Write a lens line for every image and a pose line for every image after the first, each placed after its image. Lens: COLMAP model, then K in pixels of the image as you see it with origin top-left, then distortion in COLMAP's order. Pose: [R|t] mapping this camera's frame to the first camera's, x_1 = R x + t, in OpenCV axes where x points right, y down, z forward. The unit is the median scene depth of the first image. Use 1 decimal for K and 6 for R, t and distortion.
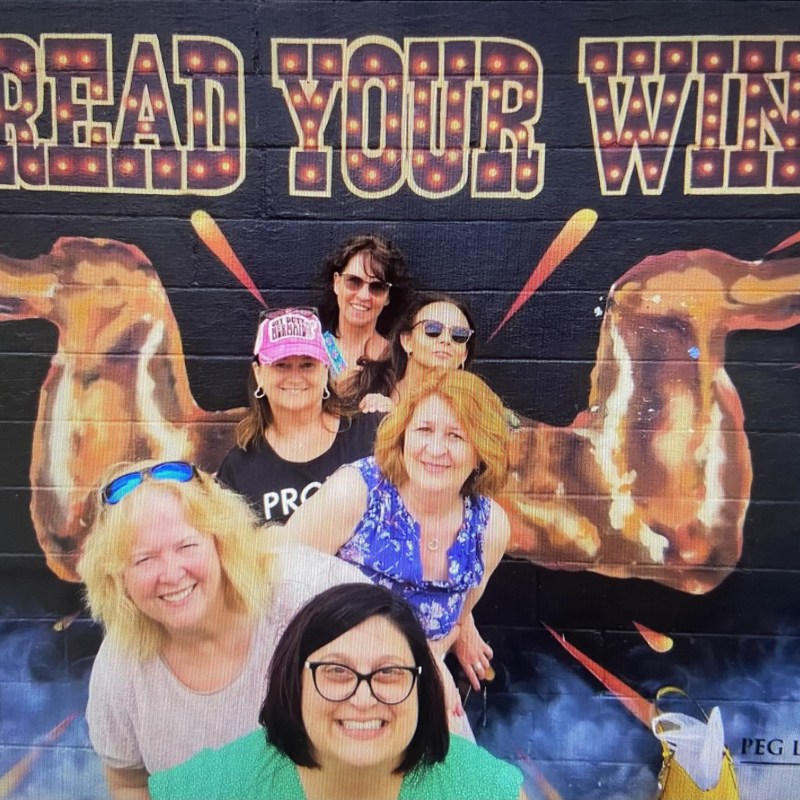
lens RADIAL K [[835.2, 0, 400.0], [0, 835.2, 400.0], [0, 0, 1]] dist [-0.003659, -0.007070]
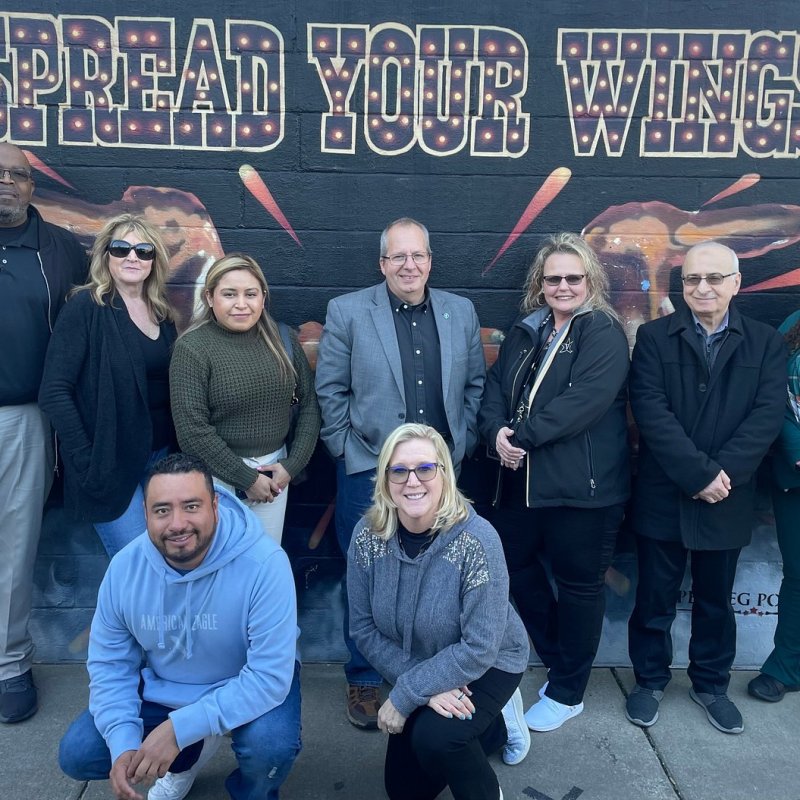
lens RADIAL K [[835.2, 0, 400.0], [0, 835.2, 400.0], [0, 0, 1]] dist [-0.003659, -0.007070]
pose [[0.999935, 0.004724, -0.010394, -0.003449], [-0.003866, 0.996696, 0.081130, 0.015377], [0.010743, -0.081085, 0.996649, -0.254271]]
